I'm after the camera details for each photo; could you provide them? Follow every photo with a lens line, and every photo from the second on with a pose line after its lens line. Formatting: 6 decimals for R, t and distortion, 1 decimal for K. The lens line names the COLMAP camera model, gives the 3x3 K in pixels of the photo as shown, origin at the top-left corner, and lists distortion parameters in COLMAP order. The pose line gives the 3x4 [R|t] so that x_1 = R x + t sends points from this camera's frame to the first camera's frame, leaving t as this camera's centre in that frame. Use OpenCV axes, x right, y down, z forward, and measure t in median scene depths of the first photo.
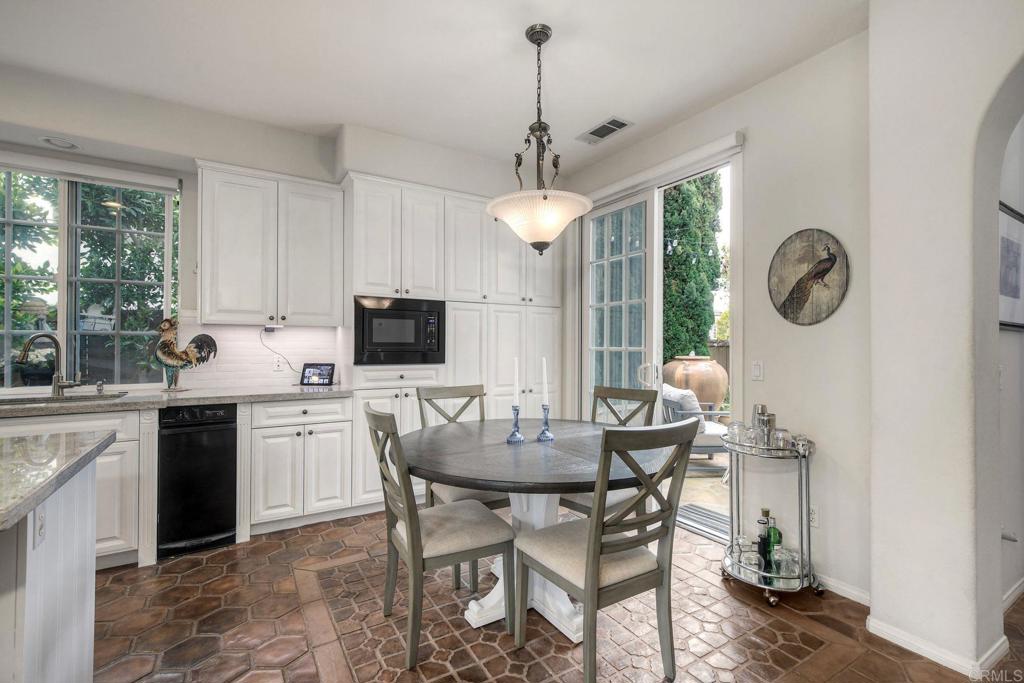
lens RADIAL K [[460.0, 0, 514.7], [0, 460.0, 339.5], [0, 0, 1]] dist [0.004389, 0.000180]
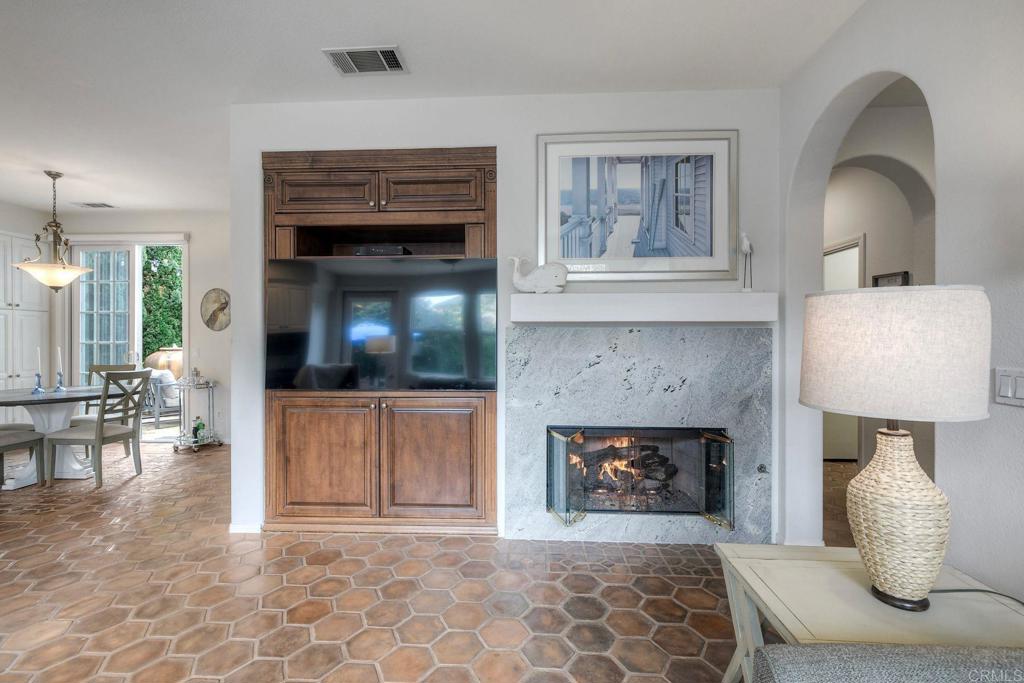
lens RADIAL K [[460.0, 0, 514.7], [0, 460.0, 339.5], [0, 0, 1]] dist [0.004389, 0.000180]
pose [[0.571242, -0.005892, 0.820761, -0.349388], [-0.006276, 0.999914, 0.011546, -0.020375], [-0.820758, -0.011747, 0.571155, -1.330945]]
